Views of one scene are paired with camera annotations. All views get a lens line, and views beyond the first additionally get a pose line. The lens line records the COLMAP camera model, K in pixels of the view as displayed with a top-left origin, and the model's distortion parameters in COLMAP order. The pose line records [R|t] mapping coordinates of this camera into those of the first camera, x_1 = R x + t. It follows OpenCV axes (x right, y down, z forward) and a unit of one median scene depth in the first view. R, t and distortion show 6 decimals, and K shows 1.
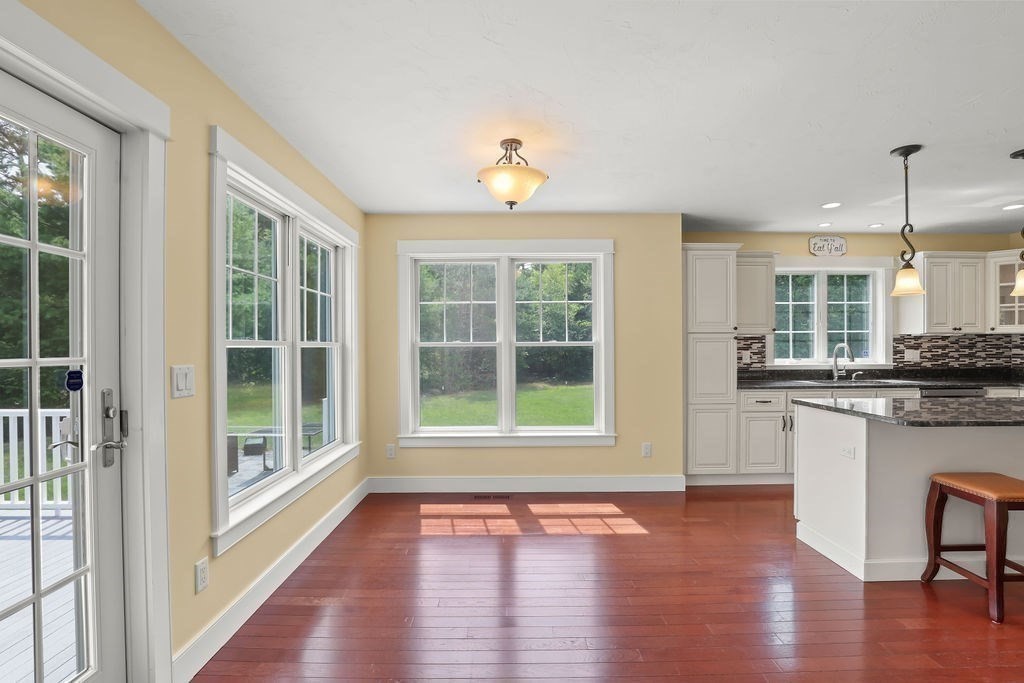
lens RADIAL K [[470.3, 0, 512.1], [0, 470.3, 345.8], [0, 0, 1]] dist [-0.026686, 0.003962]
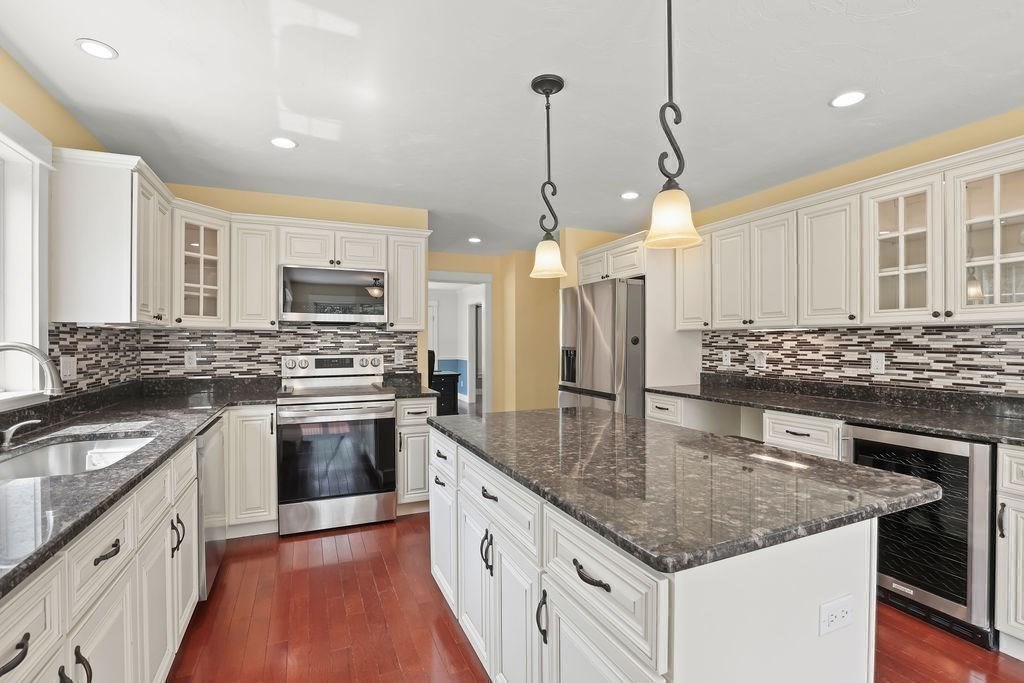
lens RADIAL K [[470.3, 0, 510.7], [0, 470.3, 345.7], [0, 0, 1]] dist [-0.026686, 0.003962]
pose [[-0.387460, 0.001448, 0.921885, 0.286505], [0.002065, 0.999998, -0.000703, -0.000725], [-0.921884, 0.001631, -0.387463, 0.841658]]
